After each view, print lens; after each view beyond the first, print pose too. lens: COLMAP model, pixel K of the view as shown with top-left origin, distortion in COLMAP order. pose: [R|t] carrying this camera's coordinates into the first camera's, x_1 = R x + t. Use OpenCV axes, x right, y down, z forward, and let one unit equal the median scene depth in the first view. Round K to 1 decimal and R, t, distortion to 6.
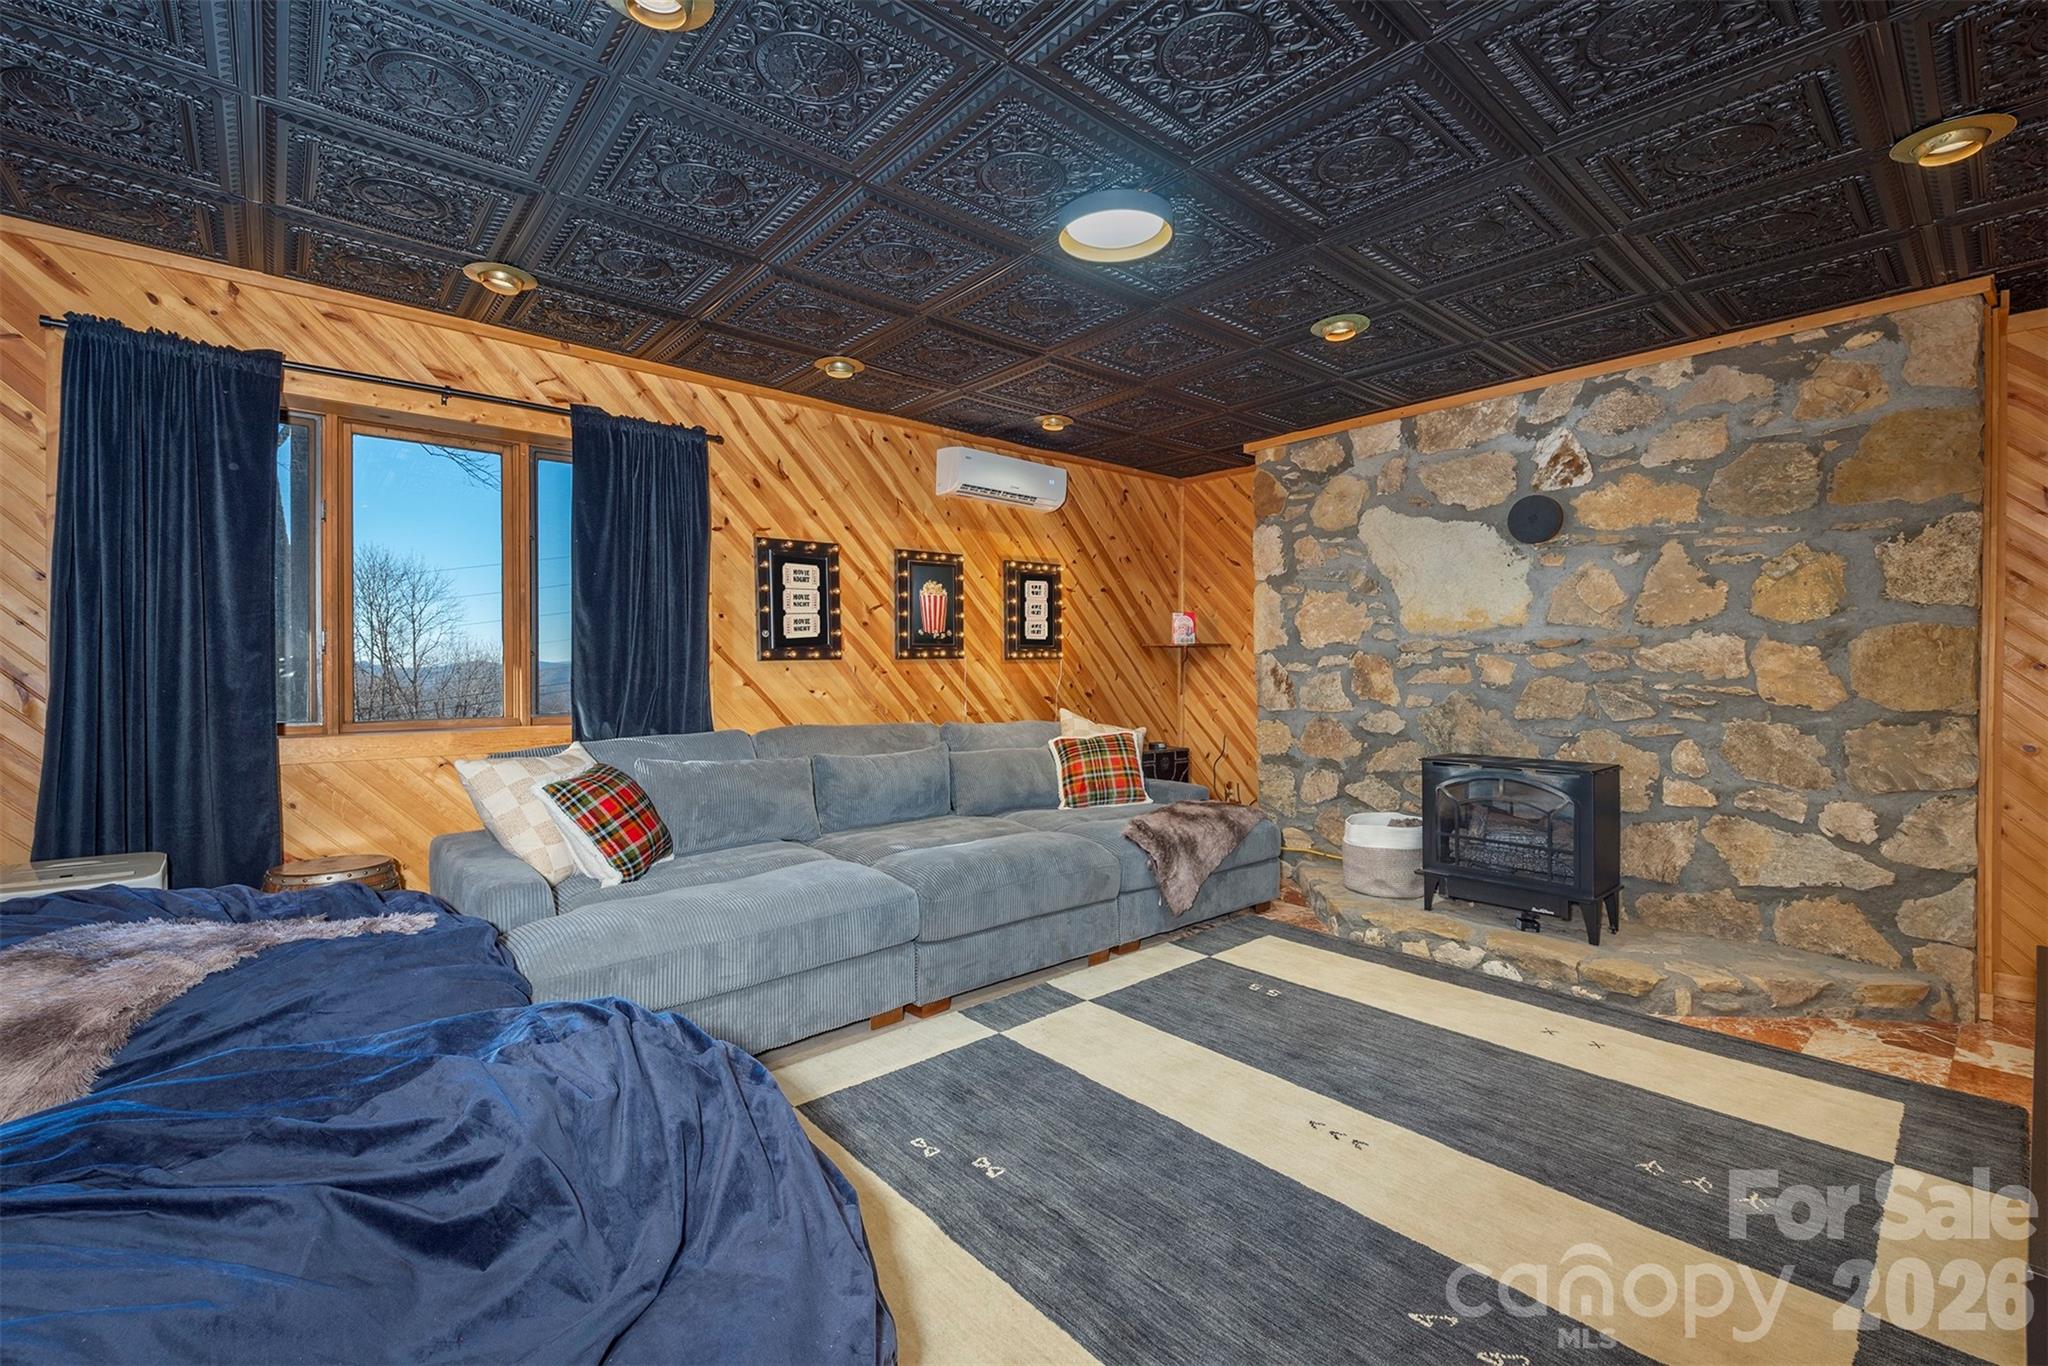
lens RADIAL K [[878.6, 0, 1021.5], [0, 878.6, 672.6], [0, 0, 1]] dist [0.010200, -0.001895]
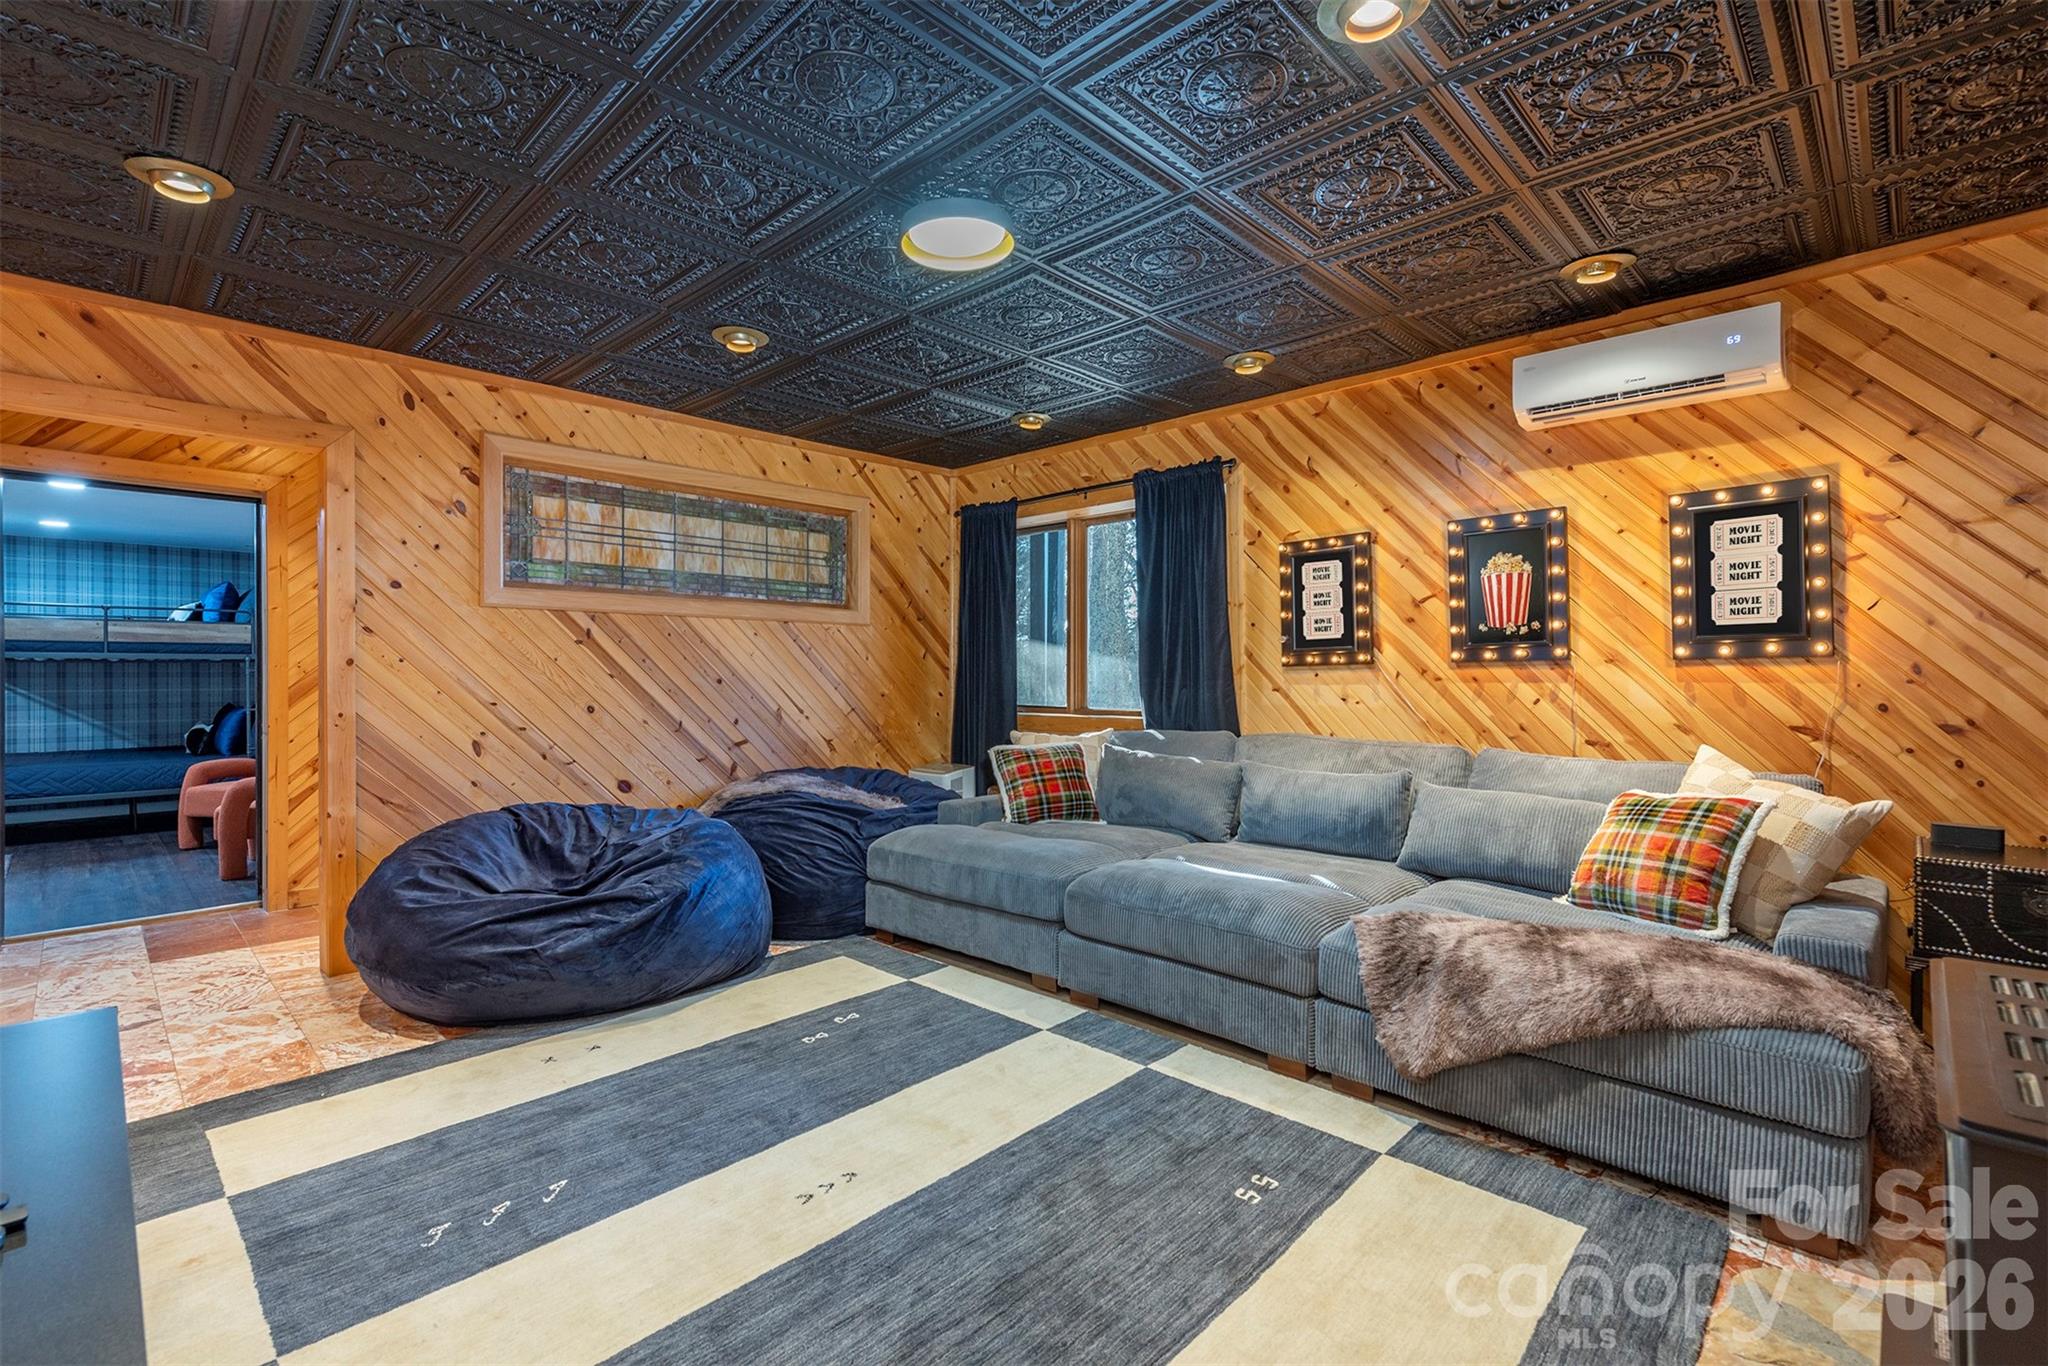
lens RADIAL K [[878.6, 0, 970.7], [0, 878.6, 683.8], [0, 0, 1]] dist [0.010200, -0.001895]
pose [[0.068198, 0.013987, -0.997574, 0.614724], [-0.000325, 0.999902, 0.013998, -0.007074], [0.997672, -0.000631, 0.068196, 0.521829]]
